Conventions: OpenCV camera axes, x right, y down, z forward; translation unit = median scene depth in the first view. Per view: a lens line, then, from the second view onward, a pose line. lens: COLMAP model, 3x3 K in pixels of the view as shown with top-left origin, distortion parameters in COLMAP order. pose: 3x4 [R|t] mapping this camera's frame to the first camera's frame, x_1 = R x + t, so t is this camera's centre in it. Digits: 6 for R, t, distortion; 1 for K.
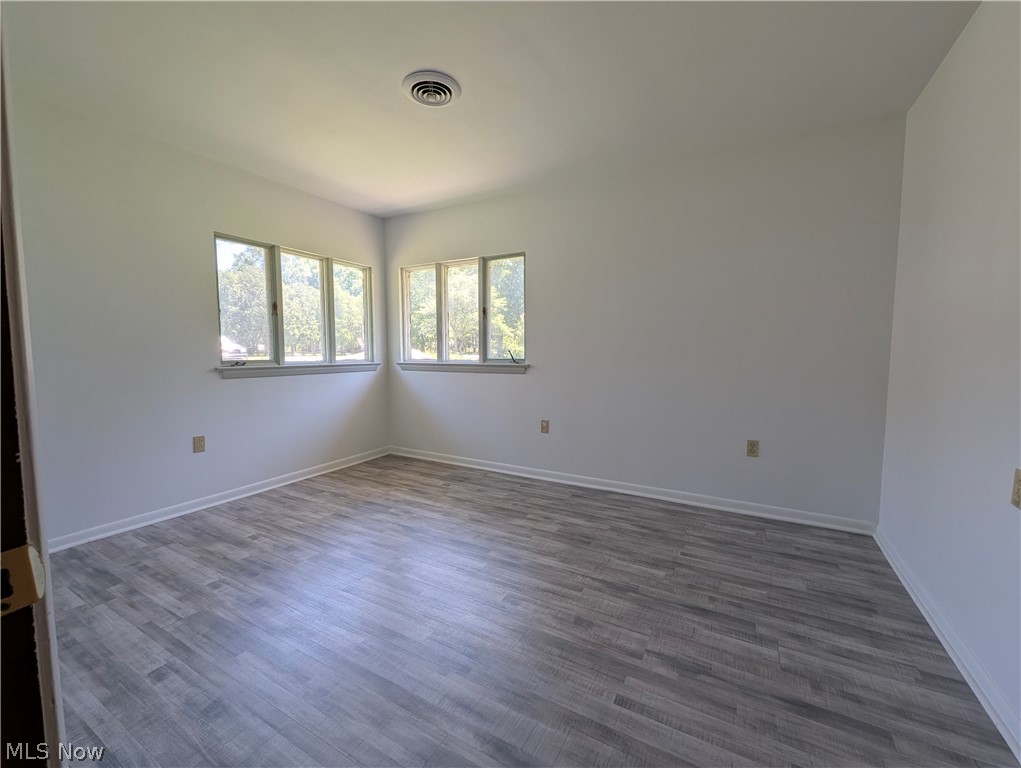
lens RADIAL K [[420.4, 0, 511.0], [0, 420.4, 380.9], [0, 0, 1]] dist [0.001028, -0.000888]
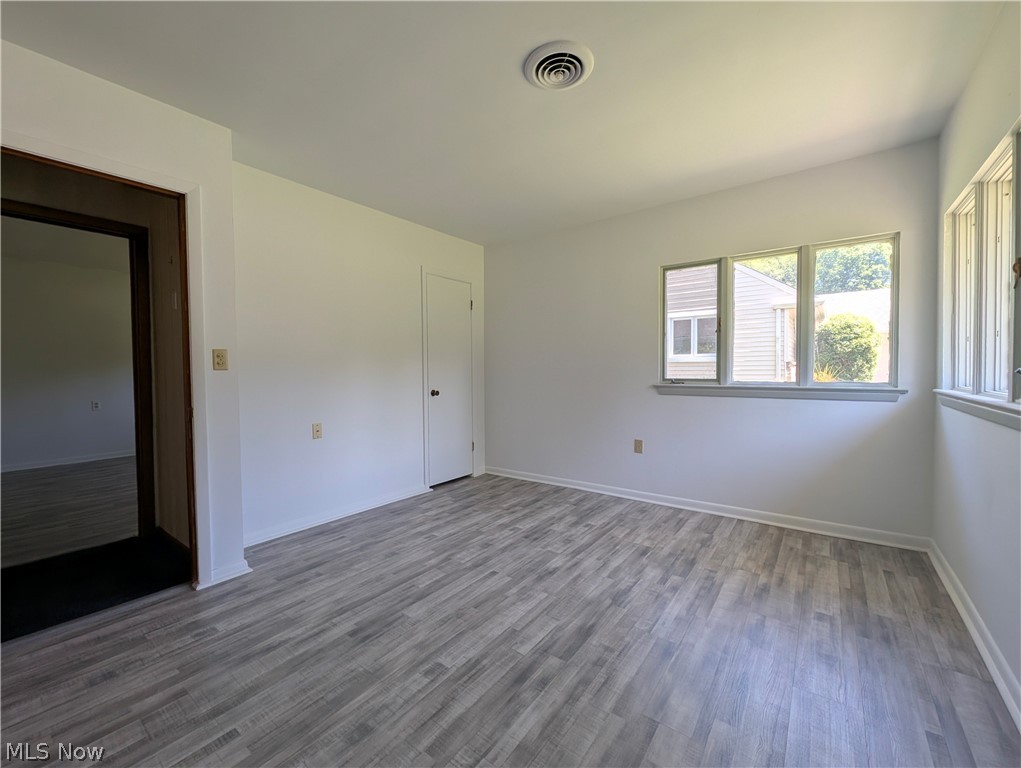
lens RADIAL K [[420.4, 0, 511.0], [0, 420.4, 380.9], [0, 0, 1]] dist [0.001028, -0.000888]
pose [[-0.129670, 0.028924, -0.991135, 0.498780], [-0.066121, 0.997097, 0.037748, -0.058679], [0.989350, 0.070430, -0.127381, 0.762763]]
